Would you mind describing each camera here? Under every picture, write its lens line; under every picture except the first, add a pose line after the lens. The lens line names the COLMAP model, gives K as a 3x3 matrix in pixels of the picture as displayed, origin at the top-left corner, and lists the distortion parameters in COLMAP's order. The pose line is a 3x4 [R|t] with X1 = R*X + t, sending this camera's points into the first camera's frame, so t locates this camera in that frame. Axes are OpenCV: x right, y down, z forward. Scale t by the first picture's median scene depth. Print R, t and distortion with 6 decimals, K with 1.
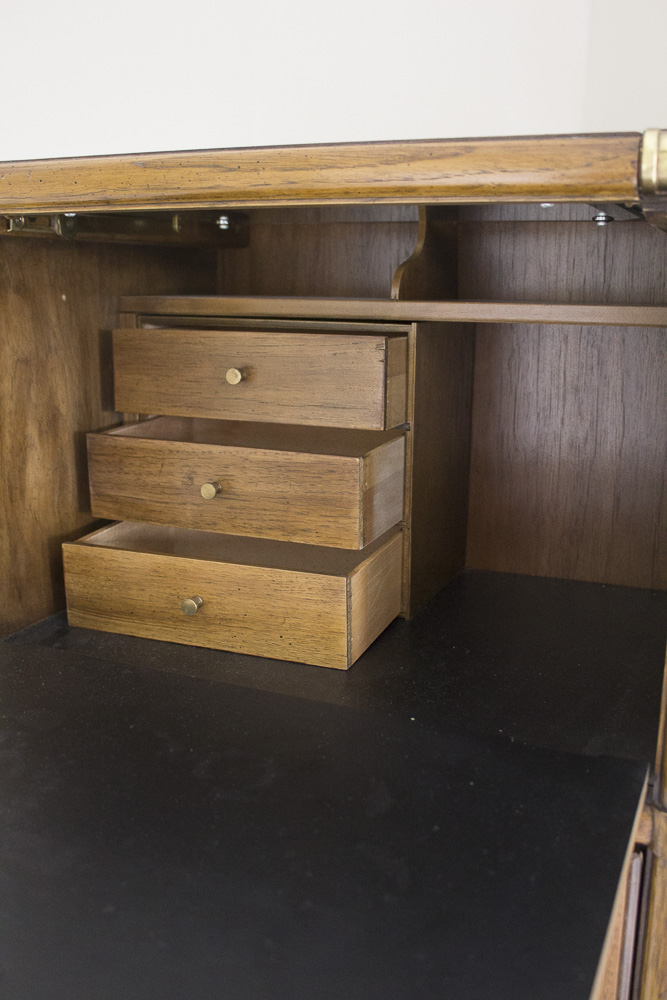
lens RADIAL K [[1077.9, 0, 335.3], [0, 1077.9, 506.3], [0, 0, 1]] dist [-0.177576, 0.000000]
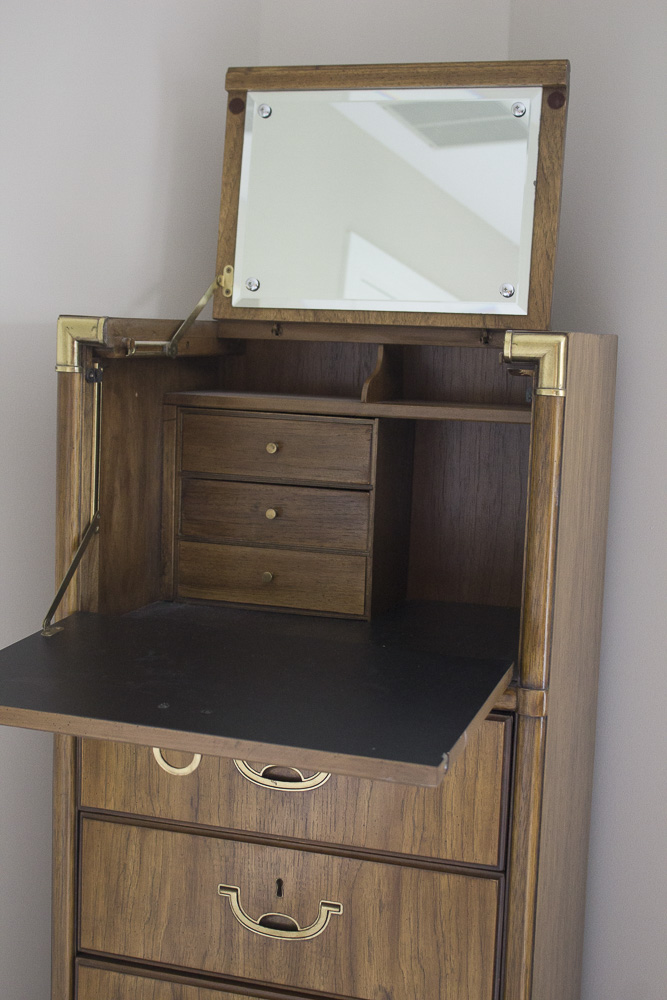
lens RADIAL K [[1443.1, 0, 341.0], [0, 1443.1, 504.2], [0, 0, 1]] dist [-0.020225, 0.000000]
pose [[0.991258, 0.018808, 0.130588, -0.252110], [-0.002623, 0.992400, -0.123026, 0.204194], [-0.131909, 0.121608, 0.983774, -0.997654]]
